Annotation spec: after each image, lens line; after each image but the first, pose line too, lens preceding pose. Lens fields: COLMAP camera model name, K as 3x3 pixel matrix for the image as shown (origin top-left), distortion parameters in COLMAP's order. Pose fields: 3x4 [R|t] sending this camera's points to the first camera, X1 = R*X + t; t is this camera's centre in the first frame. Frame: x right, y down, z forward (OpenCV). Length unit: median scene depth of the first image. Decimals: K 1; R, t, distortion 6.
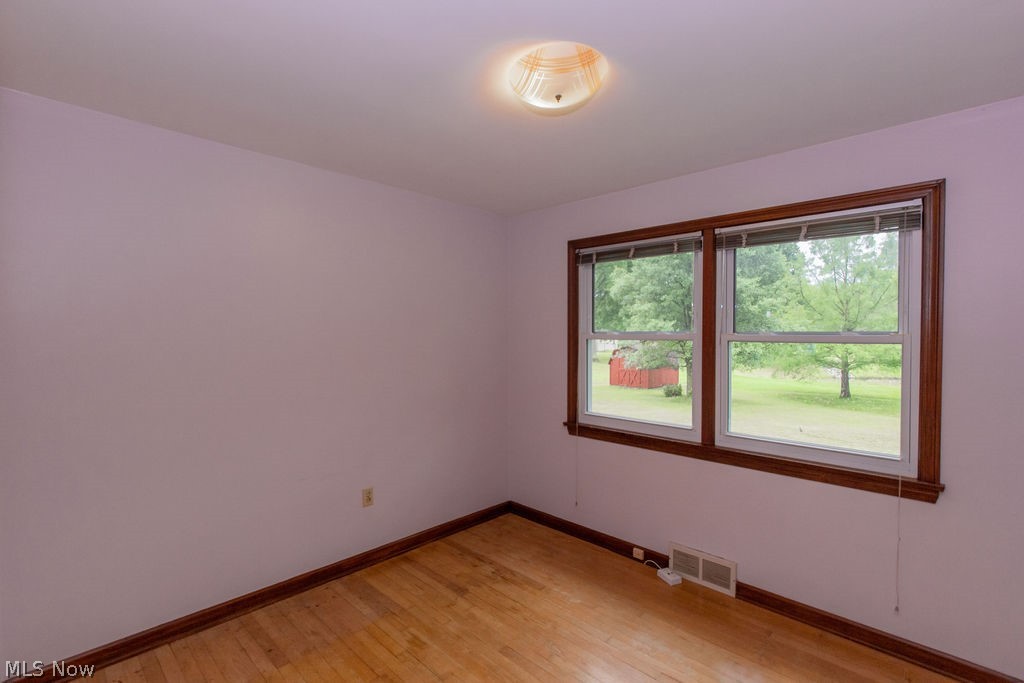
lens RADIAL K [[483.0, 0, 508.5], [0, 483.0, 344.0], [0, 0, 1]] dist [0.004534, -0.006343]
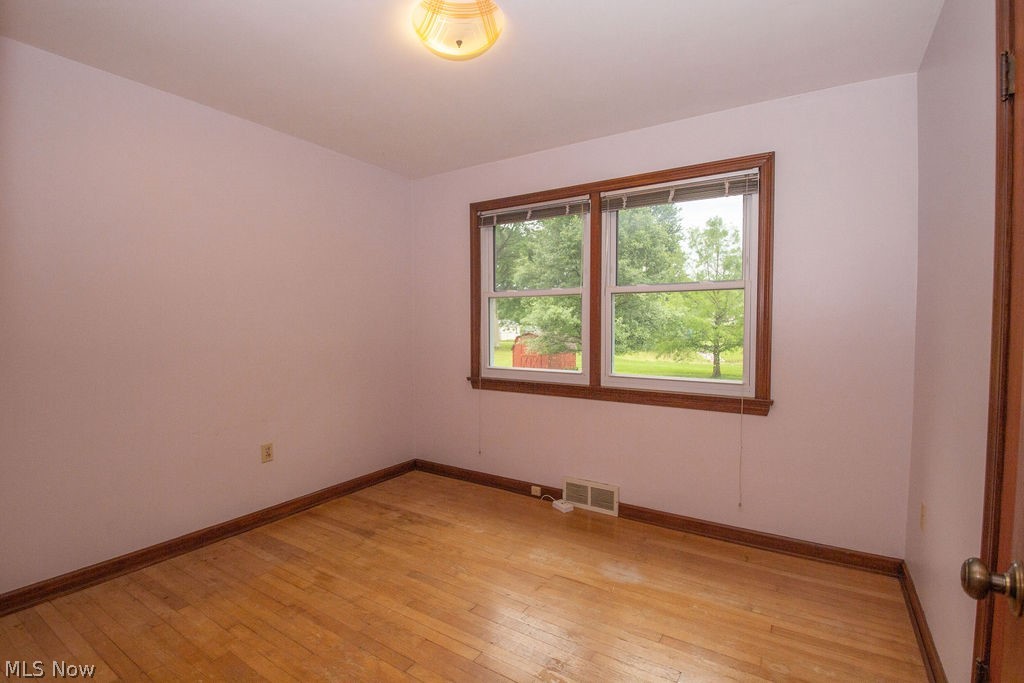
lens RADIAL K [[483.0, 0, 509.4], [0, 483.0, 344.1], [0, 0, 1]] dist [0.004534, -0.006343]
pose [[0.980128, -0.008420, 0.198187, -0.004638], [0.005245, 0.999849, 0.016539, 0.092032], [-0.198296, -0.015171, 0.980025, -0.059890]]
